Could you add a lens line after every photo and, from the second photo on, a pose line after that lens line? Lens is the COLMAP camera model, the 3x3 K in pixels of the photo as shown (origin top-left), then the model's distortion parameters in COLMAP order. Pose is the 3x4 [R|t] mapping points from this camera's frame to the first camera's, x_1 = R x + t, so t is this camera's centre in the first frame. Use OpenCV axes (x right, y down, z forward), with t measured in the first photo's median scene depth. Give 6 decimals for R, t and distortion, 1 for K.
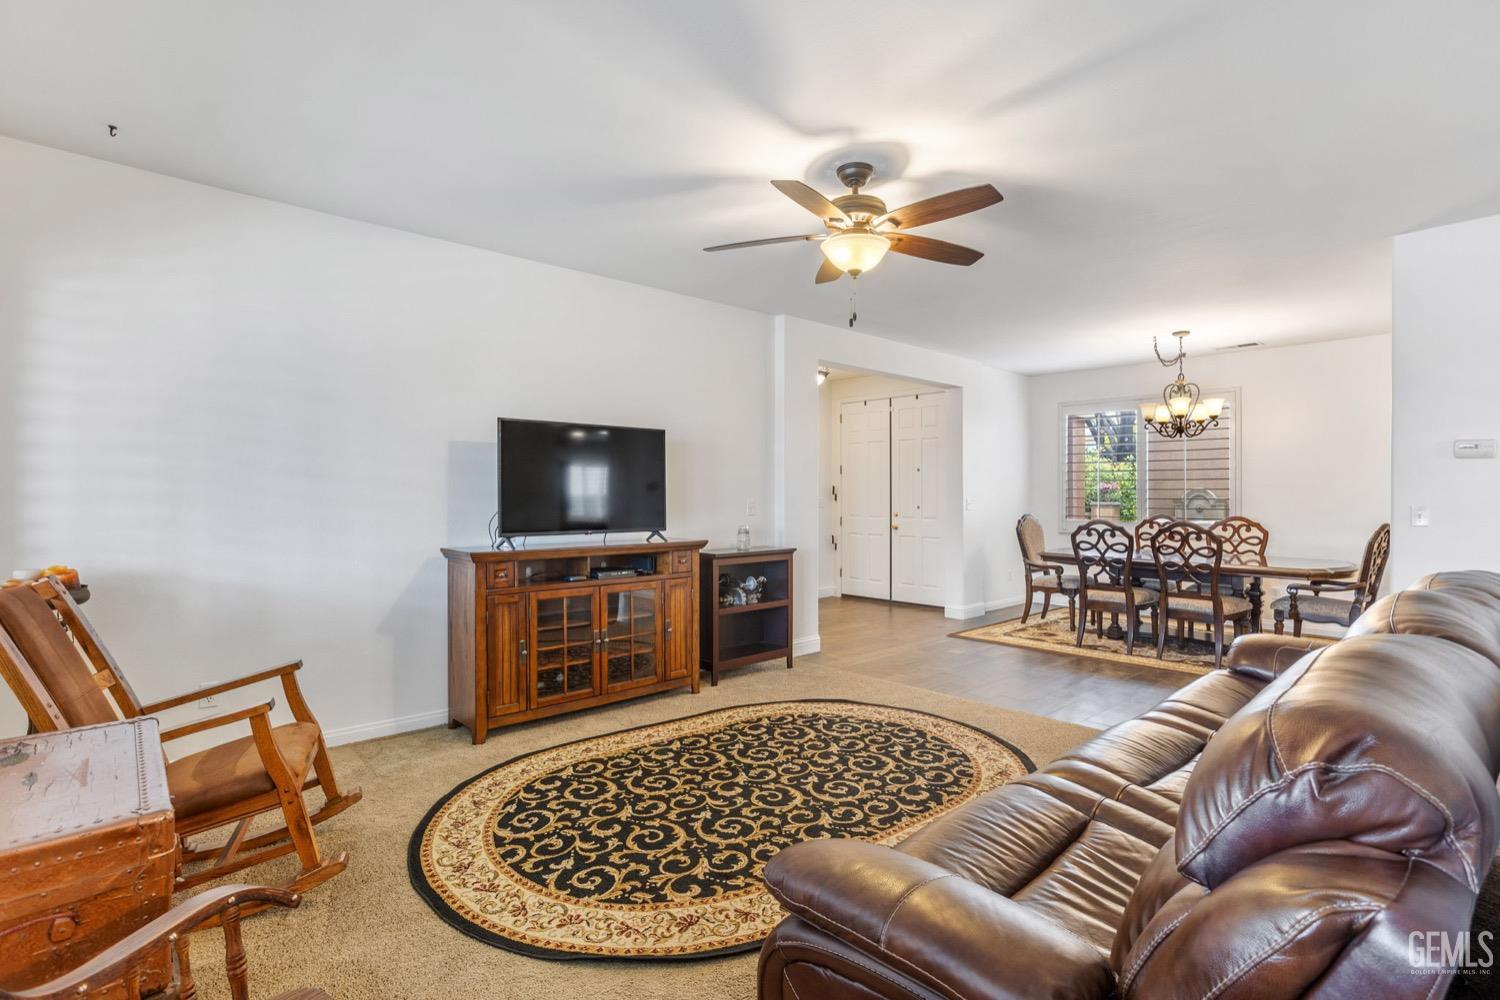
lens RADIAL K [[700.6, 0, 772.5], [0, 700.6, 501.3], [0, 0, 1]] dist [-0.019985, 0.000178]
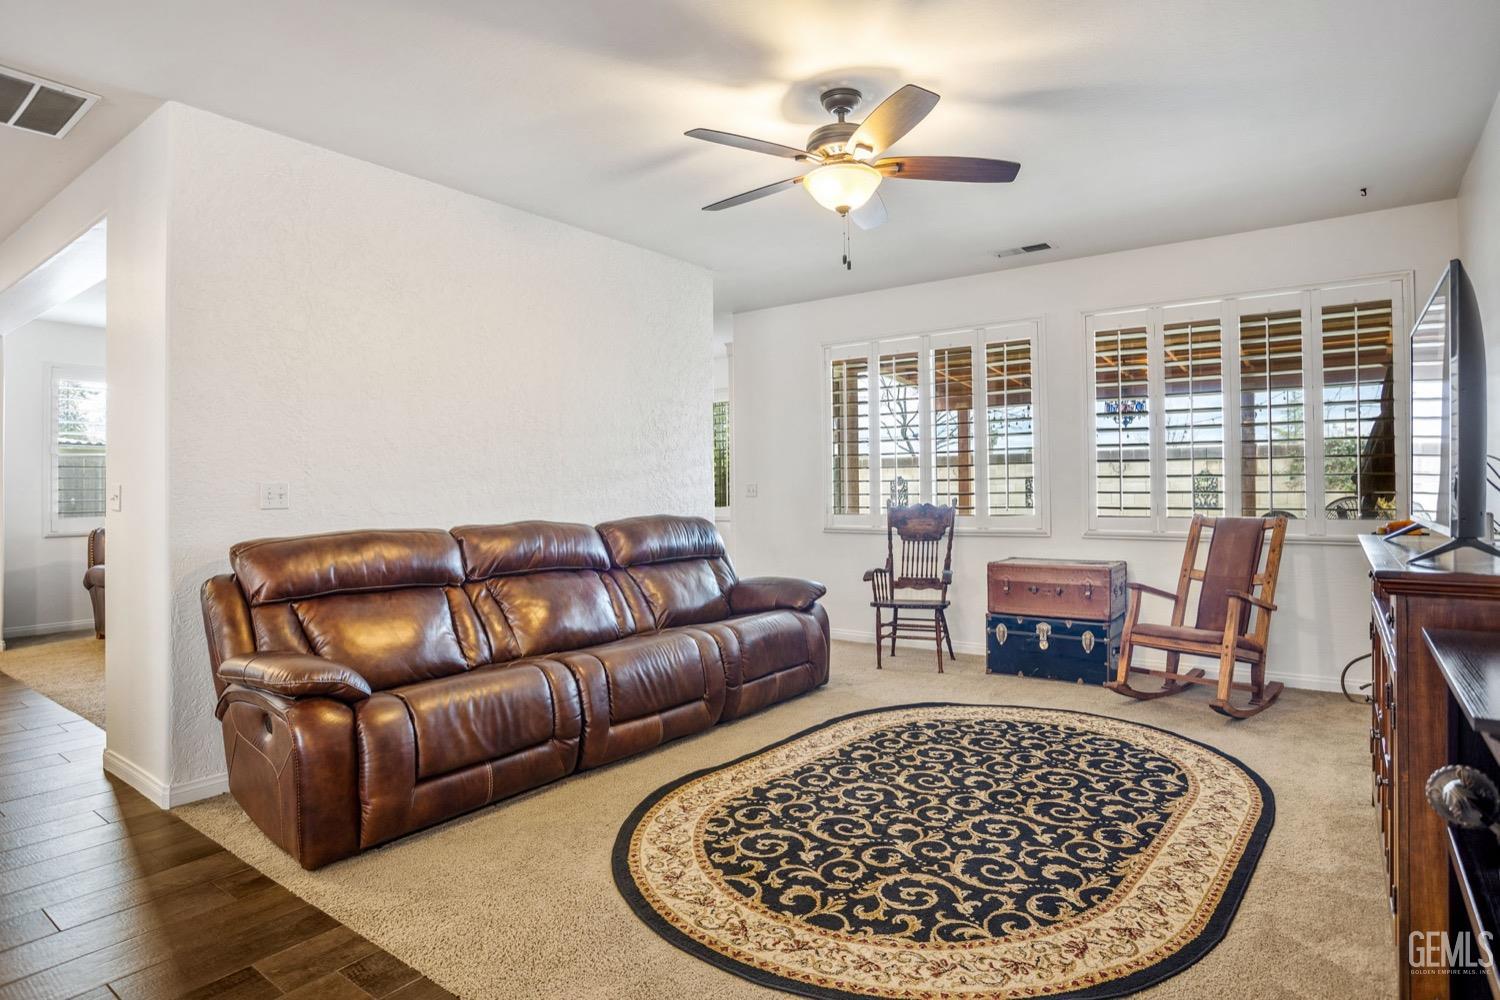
lens RADIAL K [[849.8, 0, 750.0], [0, 849.8, 500.0], [0, 0, 1]] dist [-0.072510, 0.035692]
pose [[-0.986019, 0.010070, -0.166327, 0.381829], [0.006960, 0.999790, 0.019272, 0.014367], [0.166486, 0.017845, -0.985882, 1.864392]]
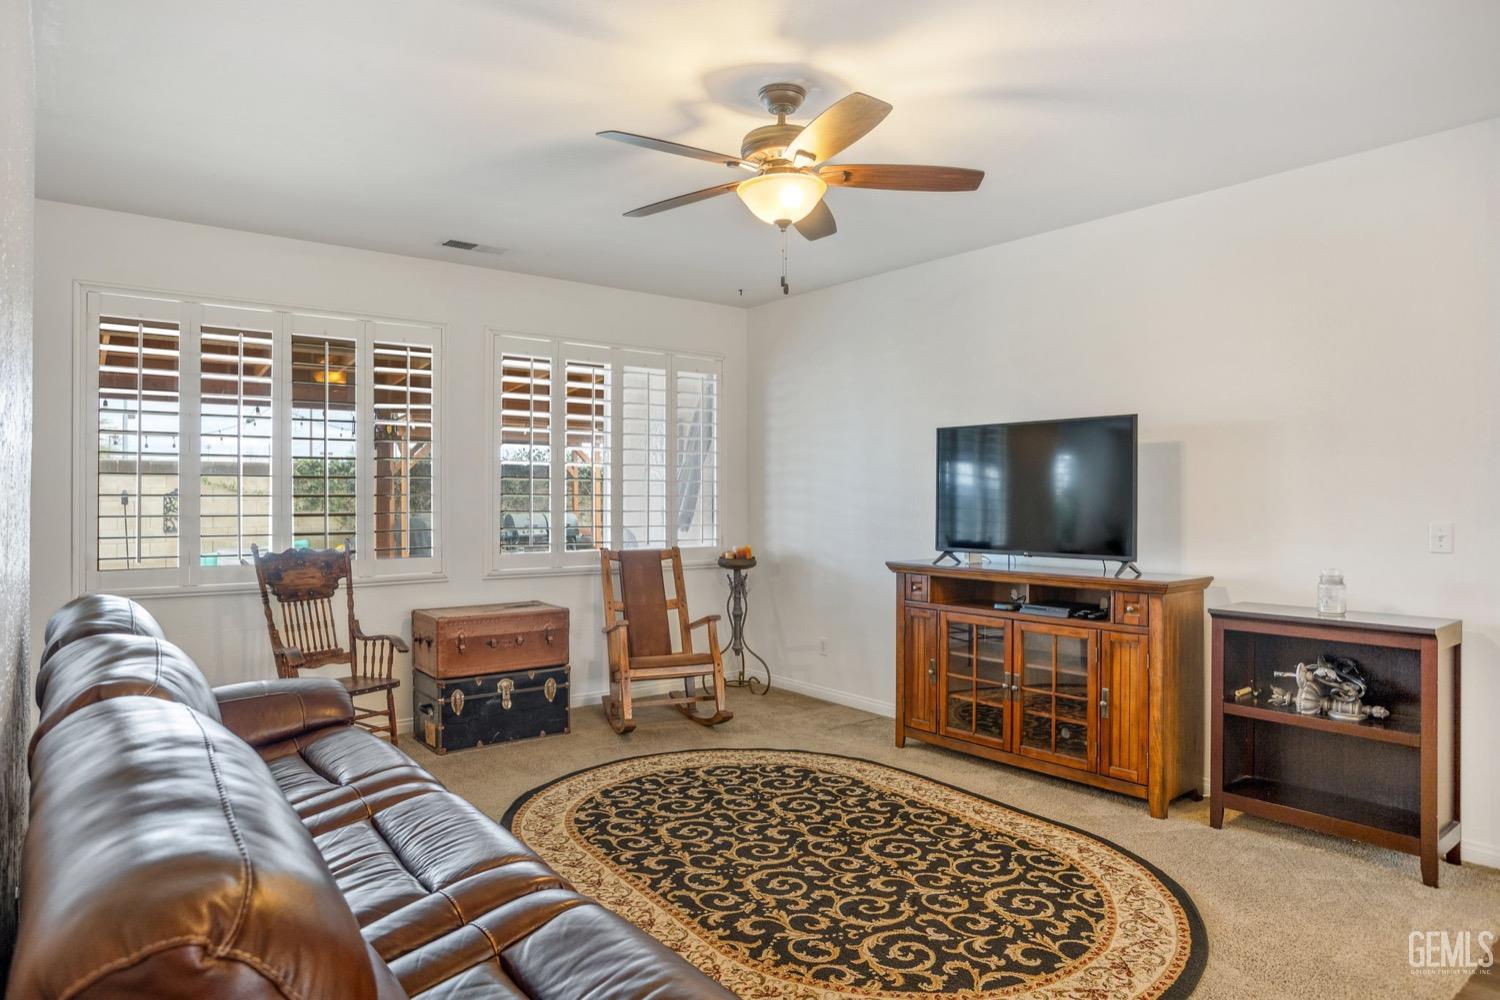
lens RADIAL K [[918.0, 0, 774.8], [0, 918.0, 499.4], [0, 0, 1]] dist [-0.086880, 0.050505]
pose [[-0.062316, -0.001285, -0.998056, 1.027207], [-0.010248, 0.999947, -0.000647, -0.020239], [0.998004, 0.010187, -0.062325, 0.969258]]
